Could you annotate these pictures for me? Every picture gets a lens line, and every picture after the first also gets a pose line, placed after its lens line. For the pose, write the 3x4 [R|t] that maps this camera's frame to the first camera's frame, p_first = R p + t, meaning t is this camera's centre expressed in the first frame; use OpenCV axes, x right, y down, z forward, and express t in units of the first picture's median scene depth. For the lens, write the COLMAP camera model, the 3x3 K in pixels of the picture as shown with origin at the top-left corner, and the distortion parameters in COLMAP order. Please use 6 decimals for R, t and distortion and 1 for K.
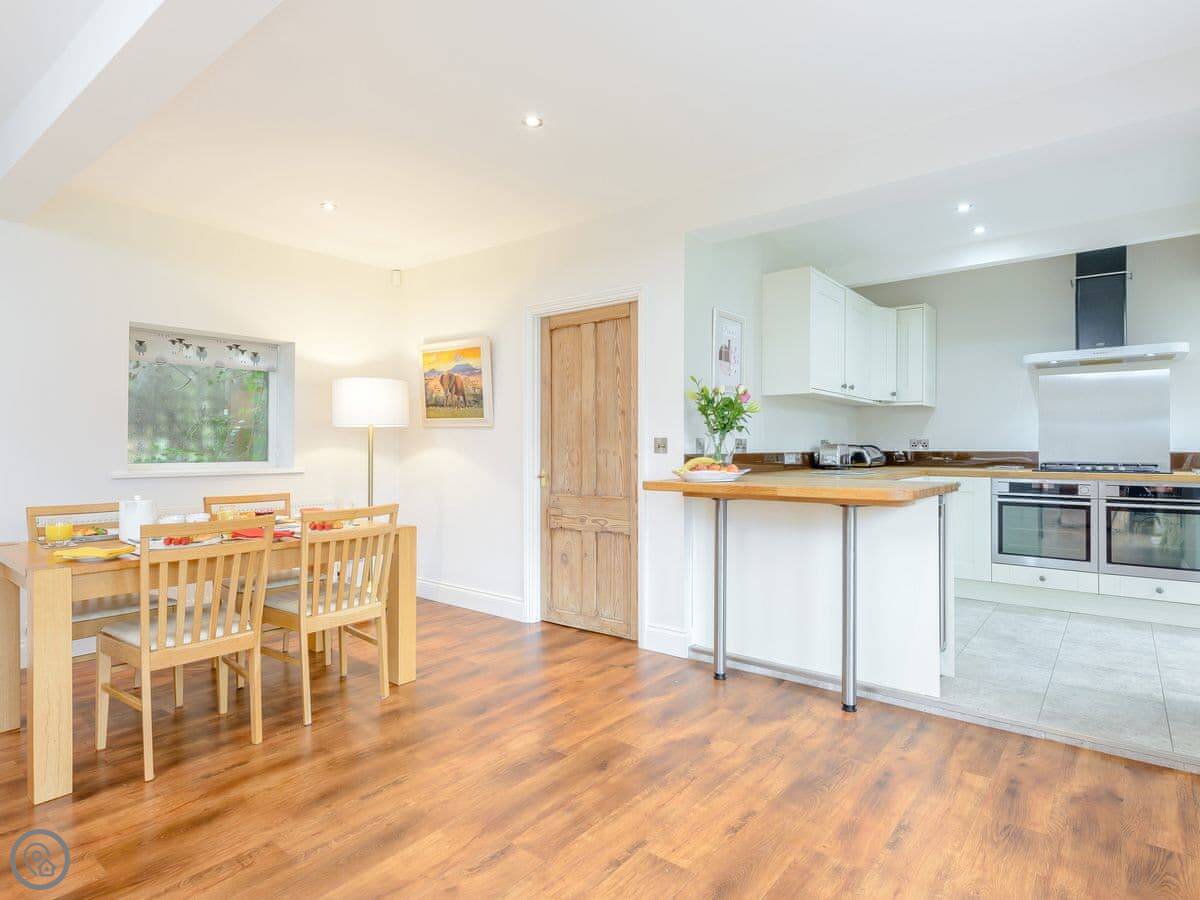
lens RADIAL K [[649.0, 0, 595.1], [0, 649.0, 442.9], [0, 0, 1]] dist [0.016984, -0.009935]
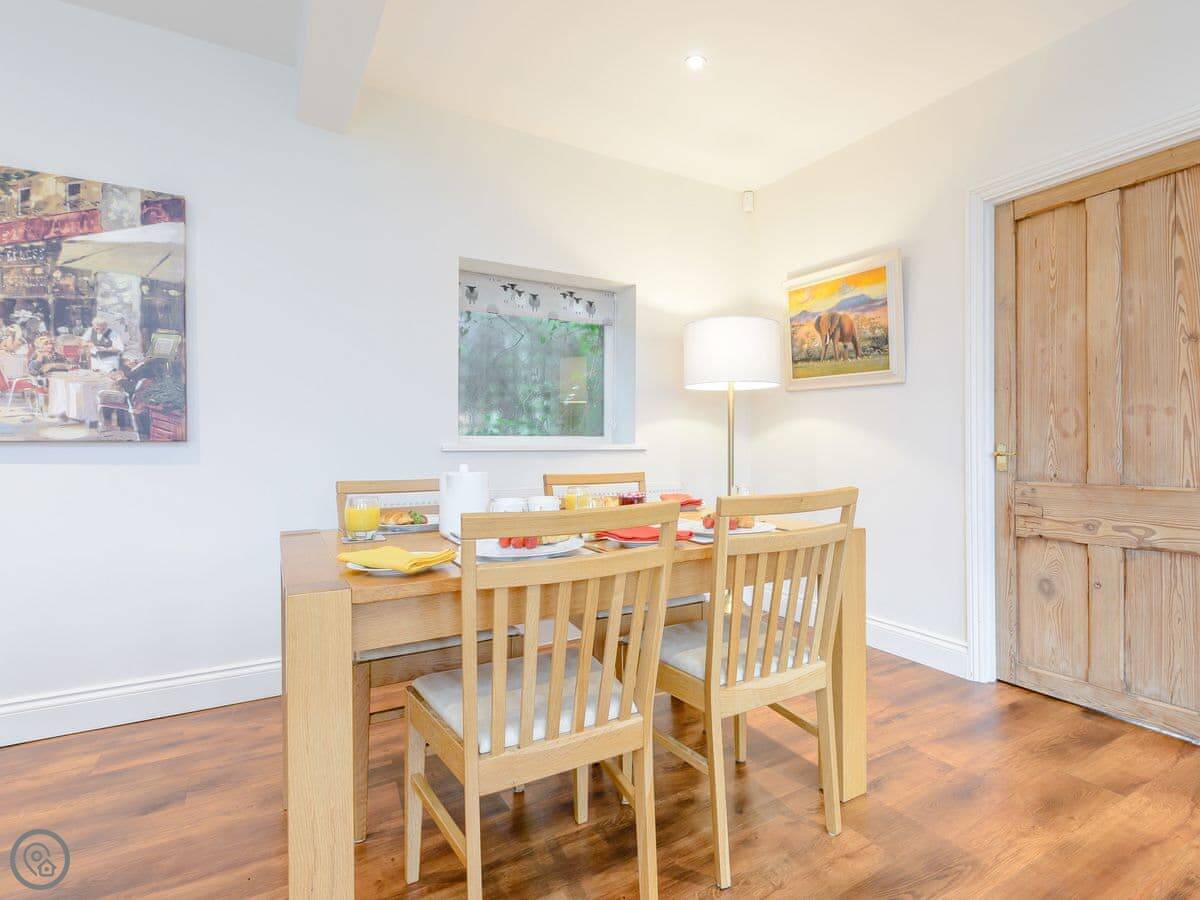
lens RADIAL K [[549.0, 0, 612.1], [0, 549.0, 439.1], [0, 0, 1]] dist [0.008160, -0.001722]
pose [[0.931967, -0.013991, -0.362274, -0.295548], [0.008557, 0.999826, -0.016600, 0.052504], [0.362443, 0.012371, 0.931924, 0.440515]]
